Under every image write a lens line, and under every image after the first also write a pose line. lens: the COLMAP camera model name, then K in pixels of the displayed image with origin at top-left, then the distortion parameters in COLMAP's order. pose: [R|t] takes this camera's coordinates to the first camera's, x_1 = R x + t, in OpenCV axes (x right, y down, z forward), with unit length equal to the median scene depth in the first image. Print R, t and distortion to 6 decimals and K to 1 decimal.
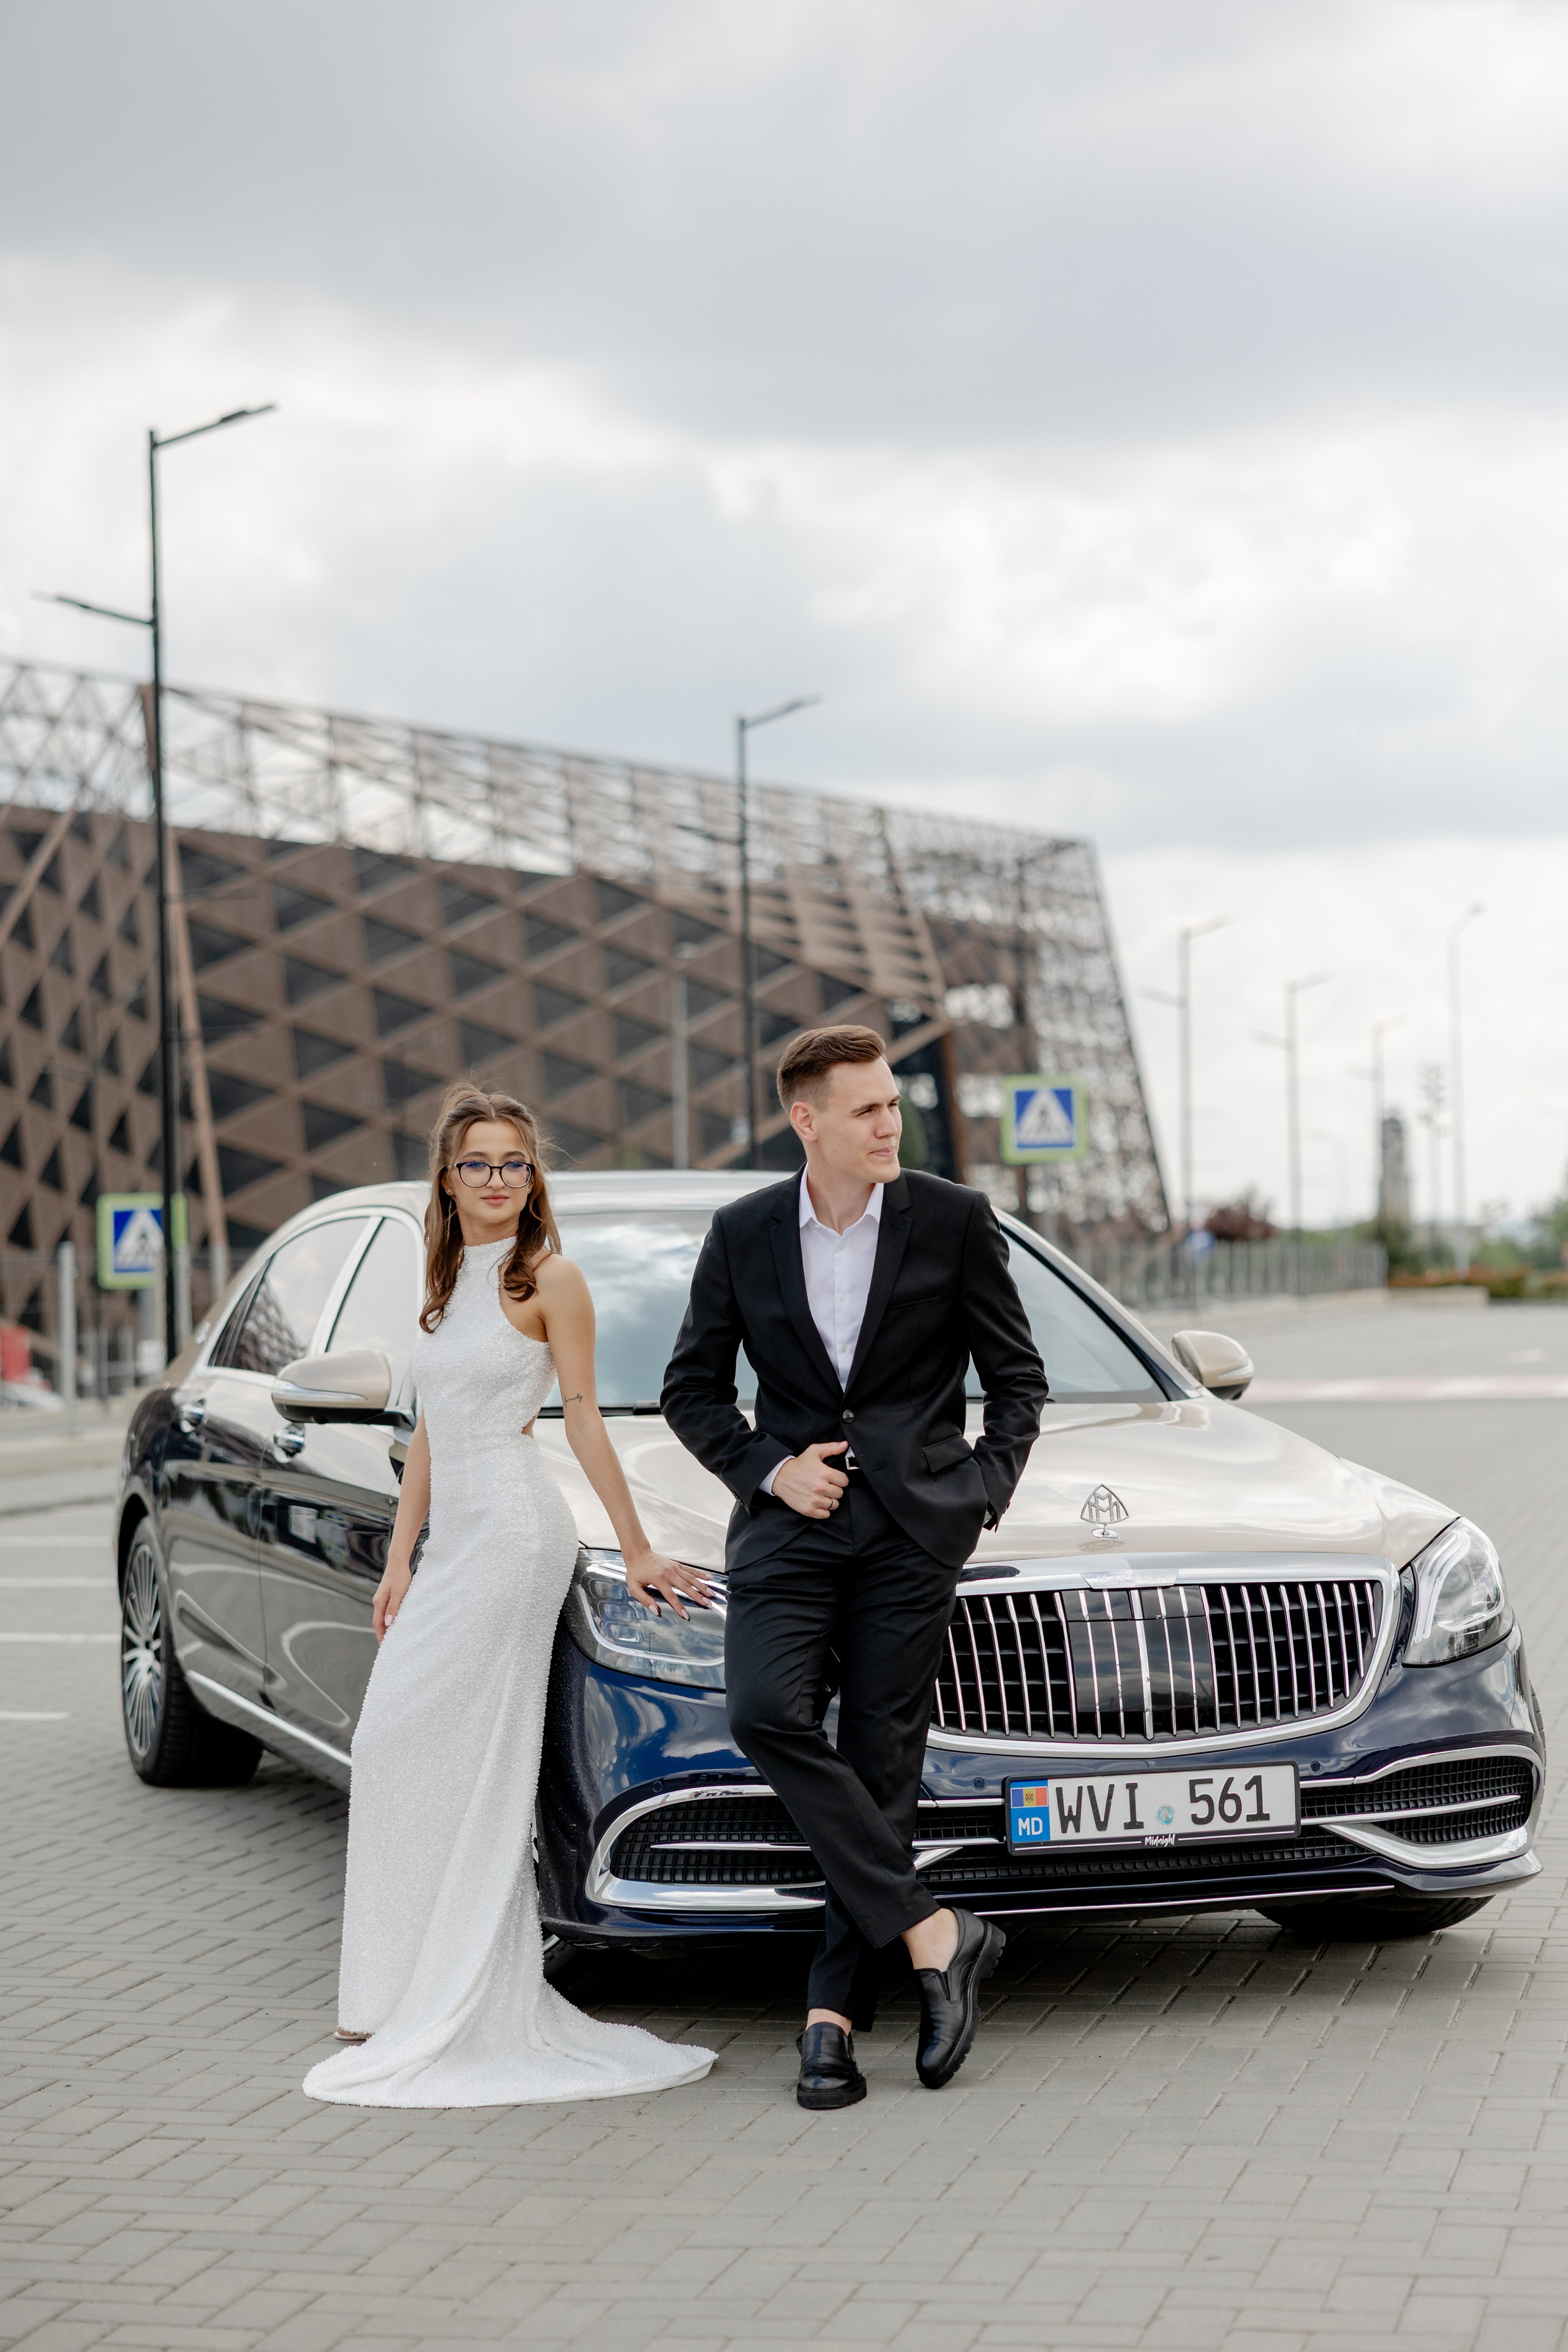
lens RADIAL K [[4454.6, 0, 782.3], [0, 4454.6, 1212.0], [0, 0, 1]] dist [0.032855, -0.112389]
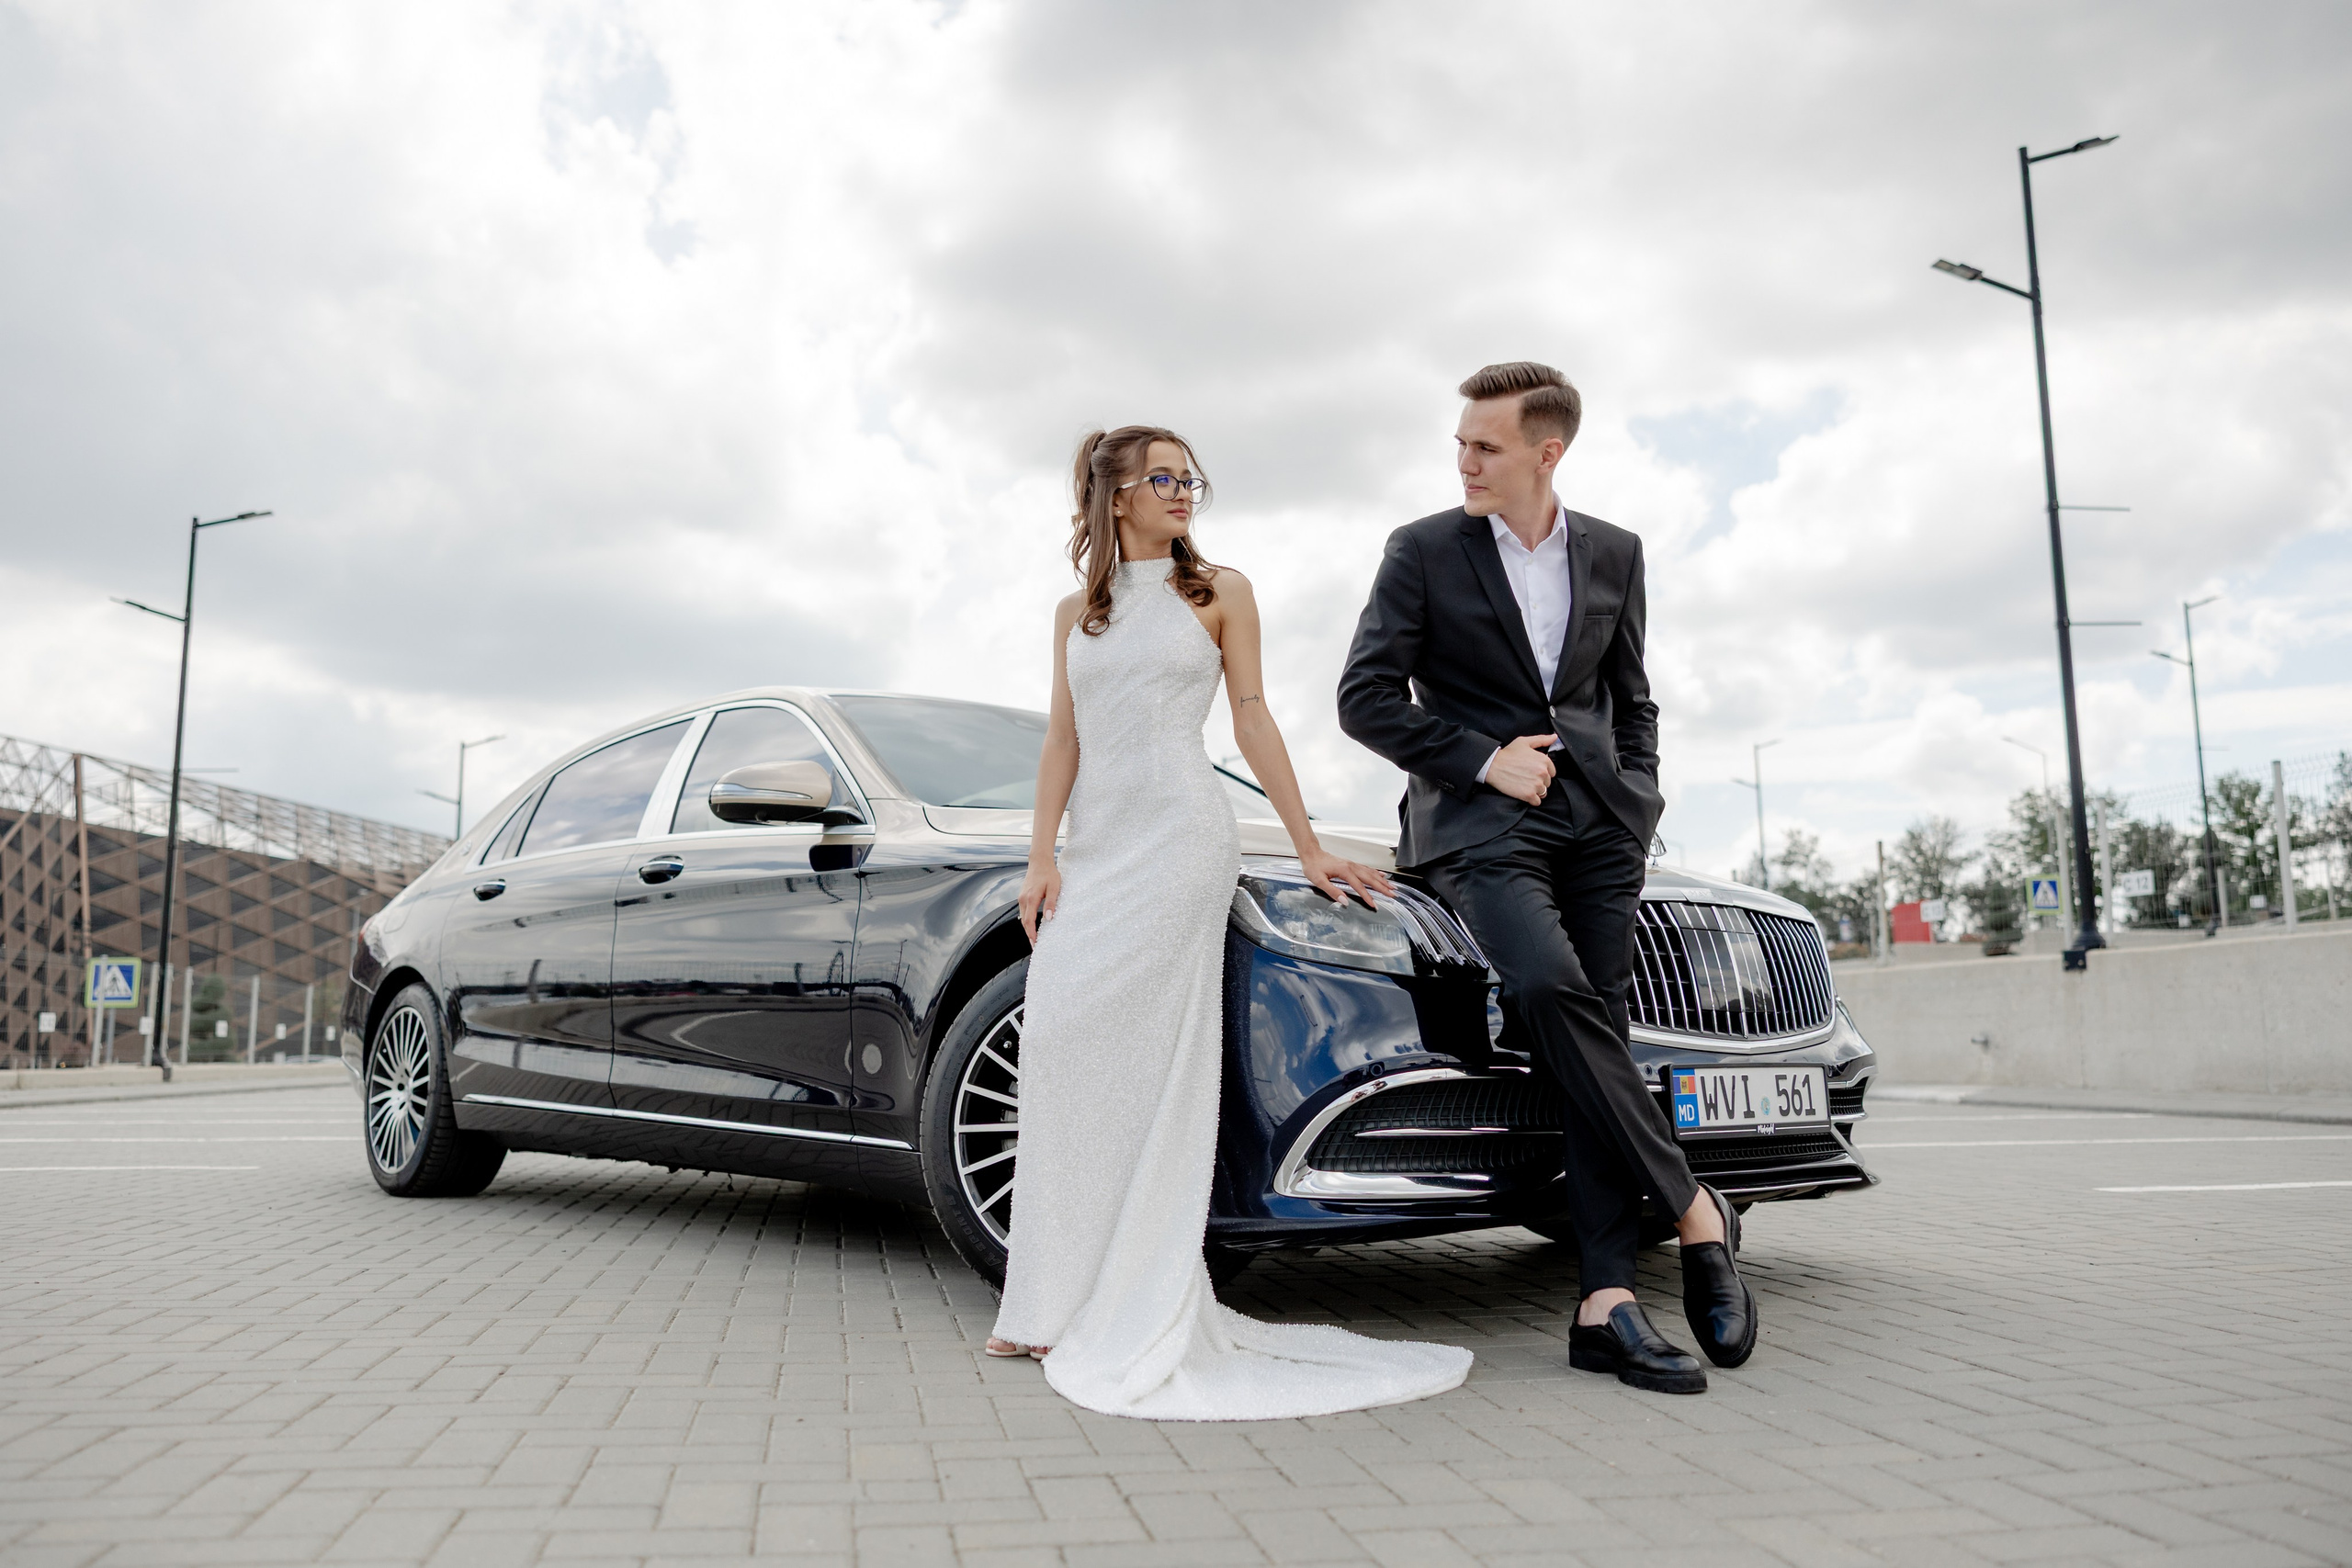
lens RADIAL K [[1840.1, 0, 1176.0], [0, 1840.1, 784.0], [0, 0, 1]] dist [0.006666, 0.007830]
pose [[0.917715, 0.073936, 0.390298, -0.222429], [-0.019878, 0.989843, -0.140770, 0.119286], [-0.396742, 0.121428, 0.909863, 0.613599]]
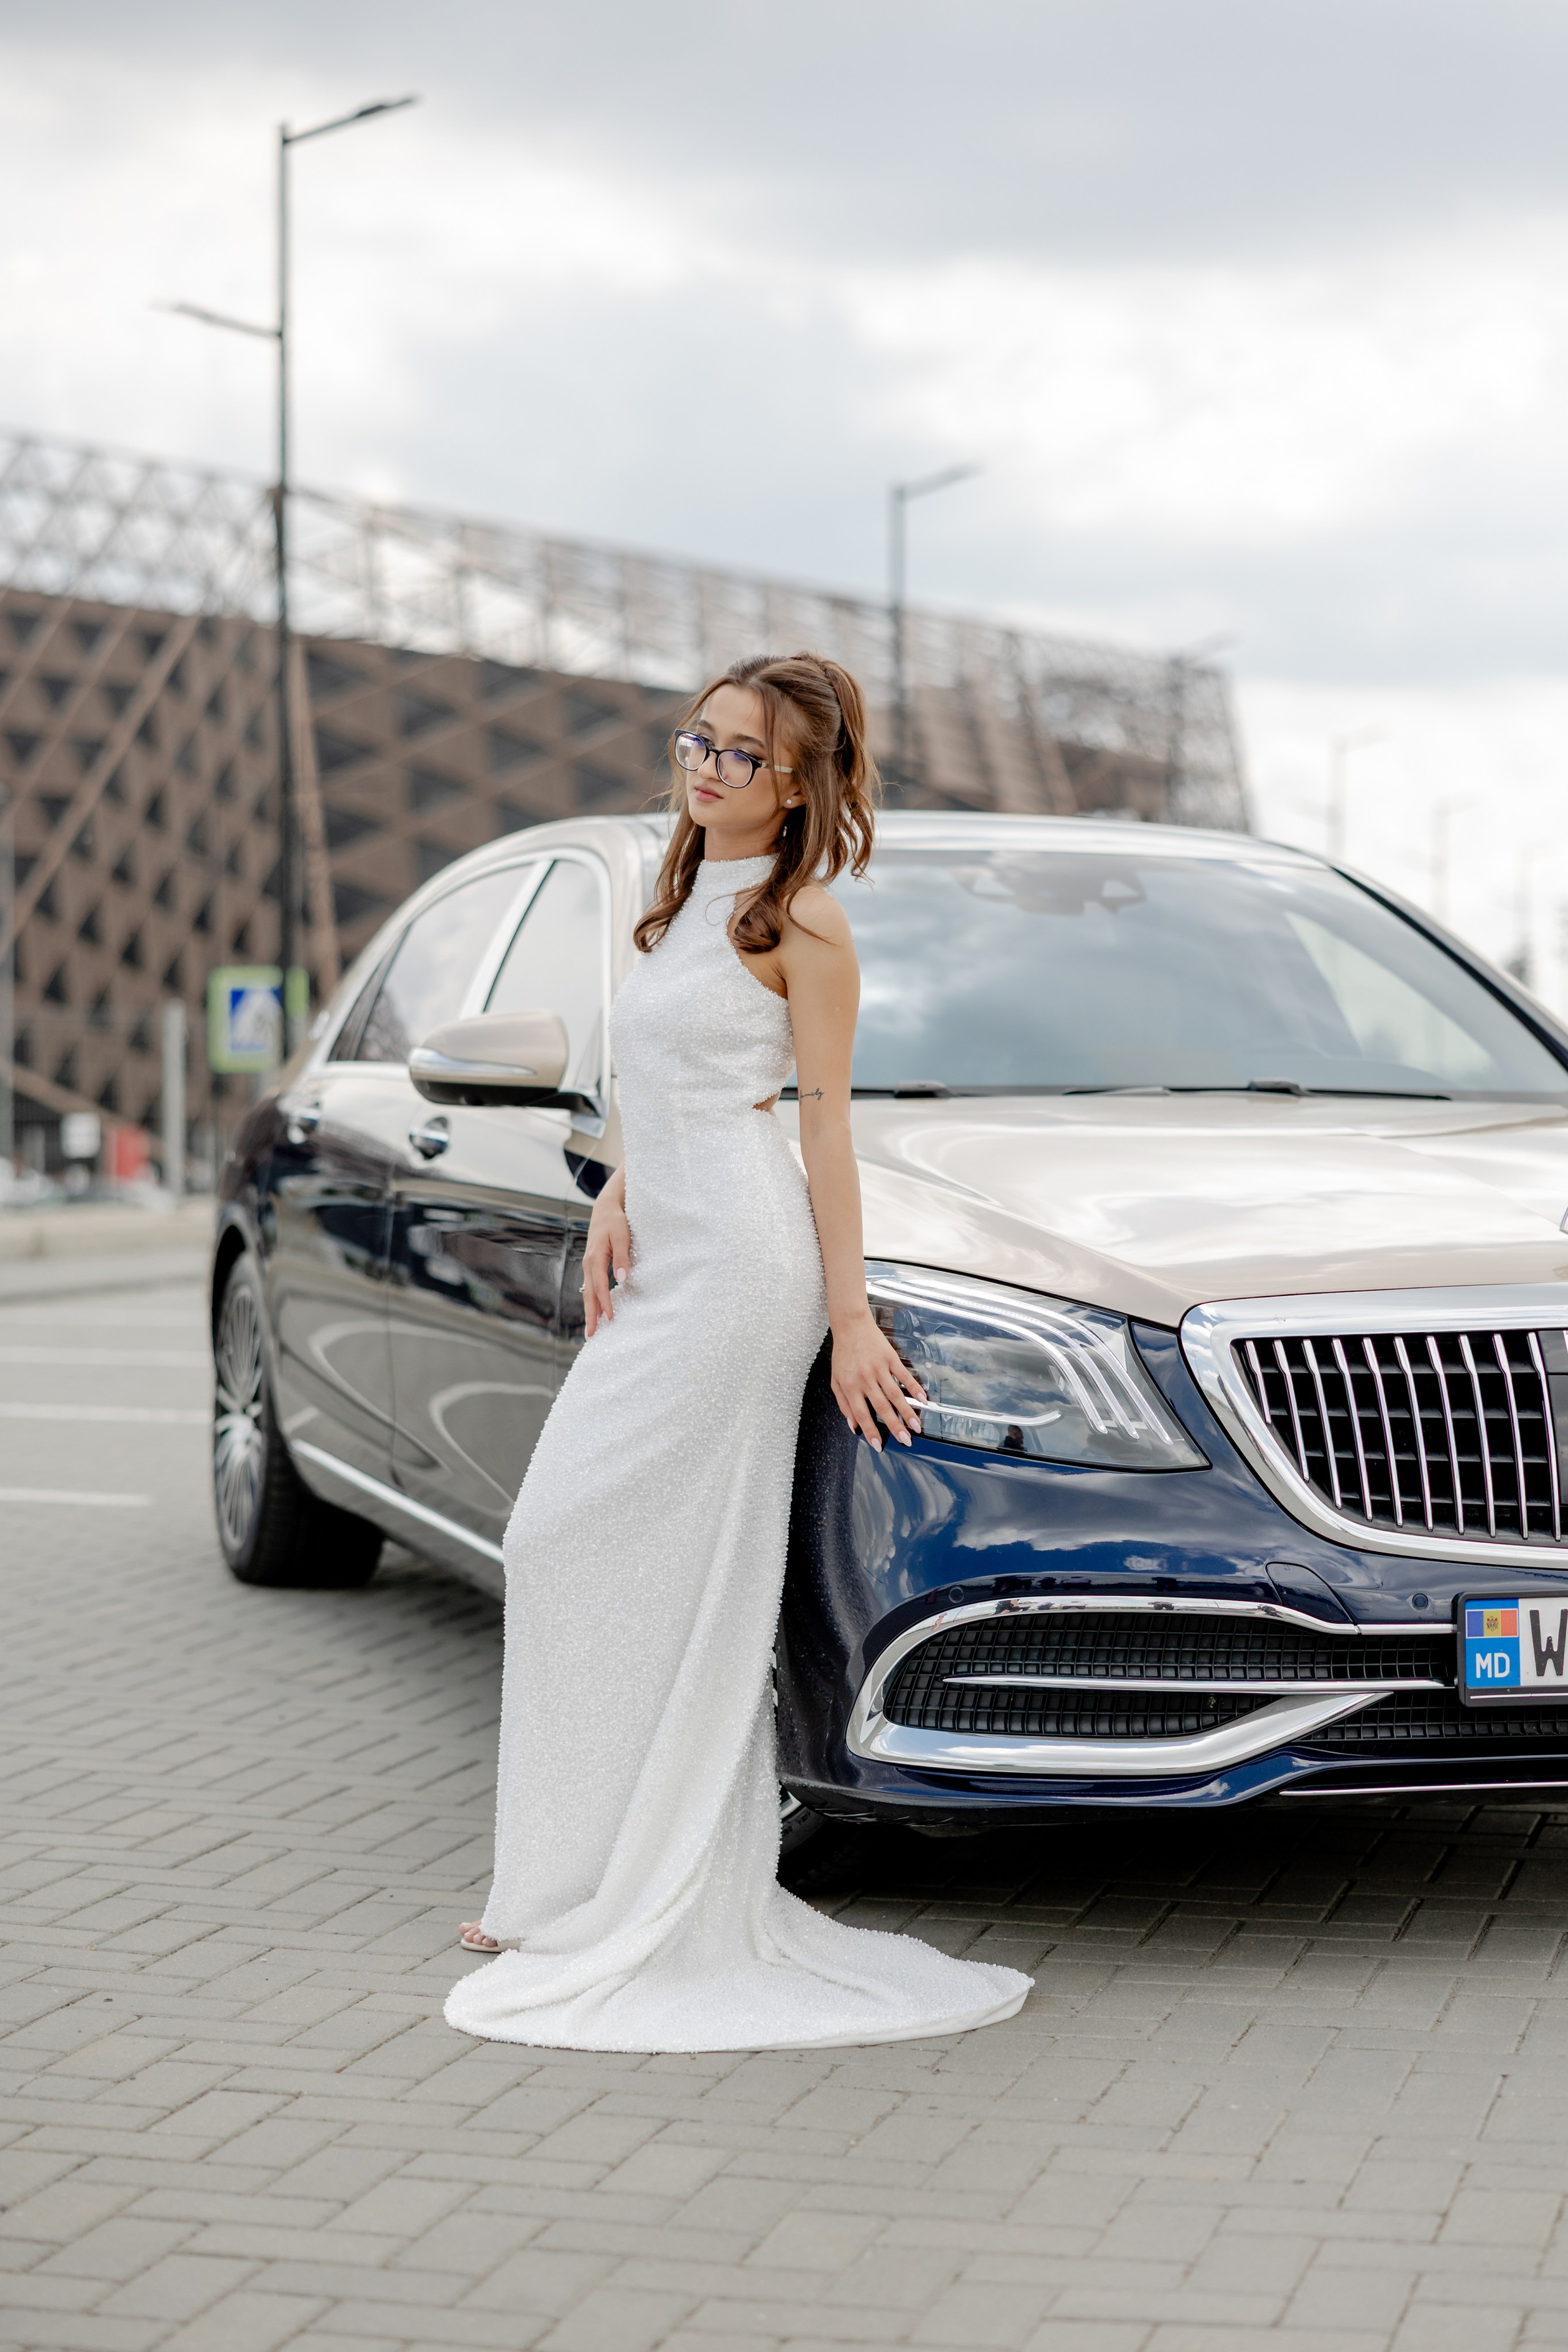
lens RADIAL K [[4453.2, 0, 732.5], [0, 4453.2, 1174.6], [0, 0, 1]] dist [0.048758, -0.275579]
pose [[0.999091, 0.021549, -0.036789, -0.037130], [-0.020424, 0.999320, 0.030701, 0.040679], [0.037425, -0.029922, 0.998851, 0.290865]]
